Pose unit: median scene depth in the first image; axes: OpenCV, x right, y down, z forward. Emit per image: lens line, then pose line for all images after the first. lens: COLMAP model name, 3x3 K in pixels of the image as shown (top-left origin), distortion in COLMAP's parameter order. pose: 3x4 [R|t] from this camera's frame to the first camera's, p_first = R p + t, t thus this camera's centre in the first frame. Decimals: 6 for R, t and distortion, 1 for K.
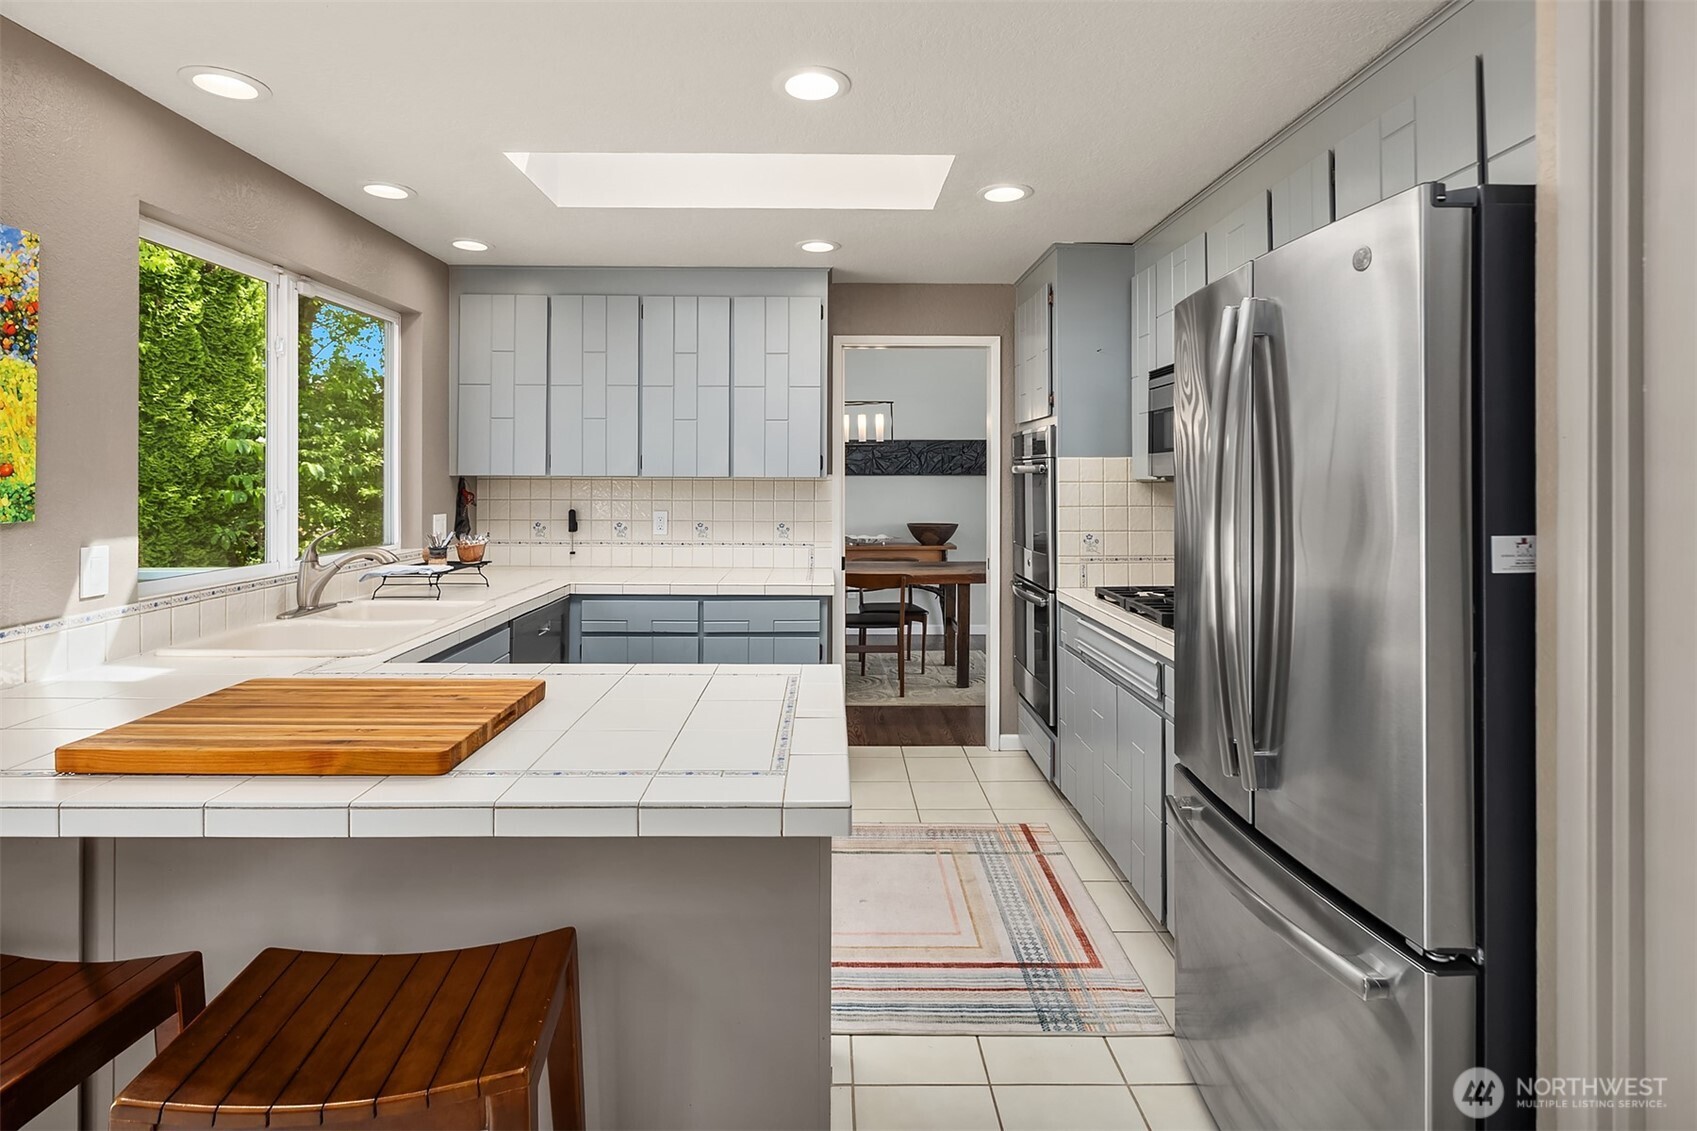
lens RADIAL K [[819.5, 0, 855.0], [0, 819.5, 464.7], [0, 0, 1]] dist [-0.000650, 0.000036]
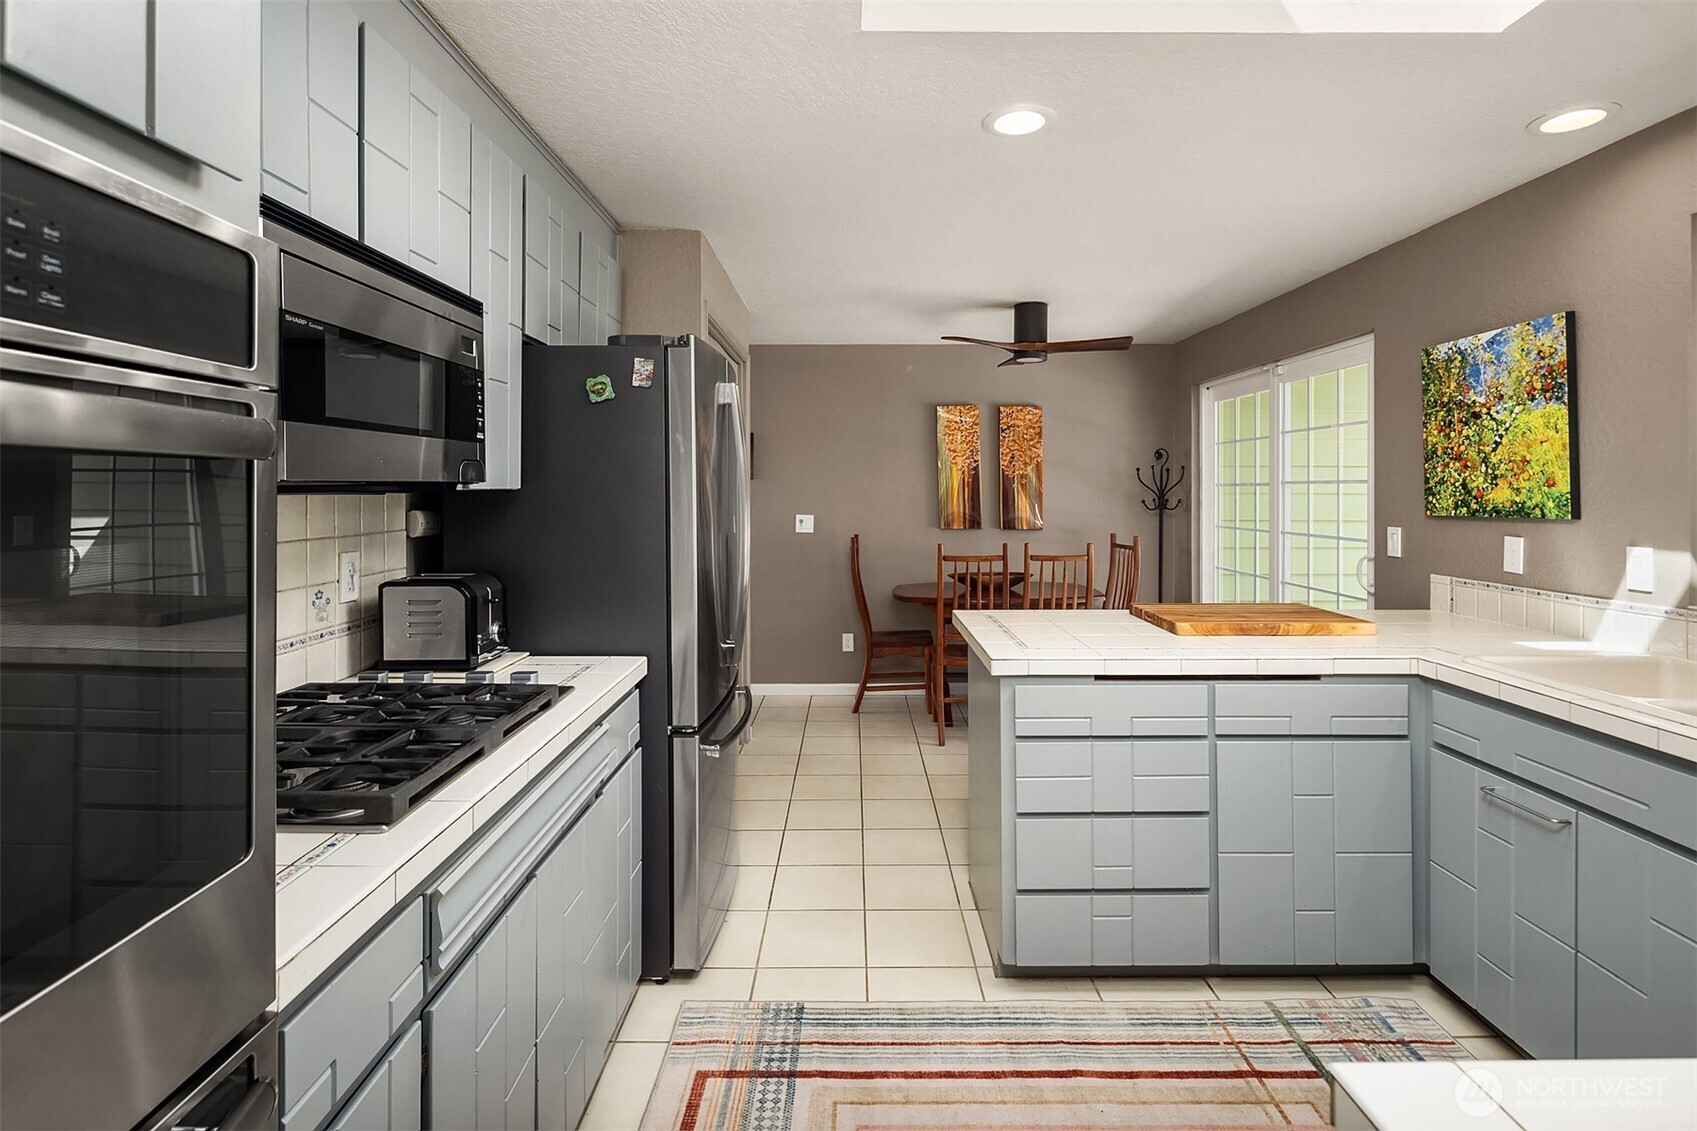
lens RADIAL K [[847.0, 0, 848.3], [0, 847.0, 493.5], [0, 0, 1]] dist [-0.000477, -0.000010]
pose [[-0.999465, -0.004167, 0.032427, 0.130817], [-0.004404, 0.999964, -0.007238, 0.033438], [-0.032396, -0.007377, -0.999448, 1.980534]]
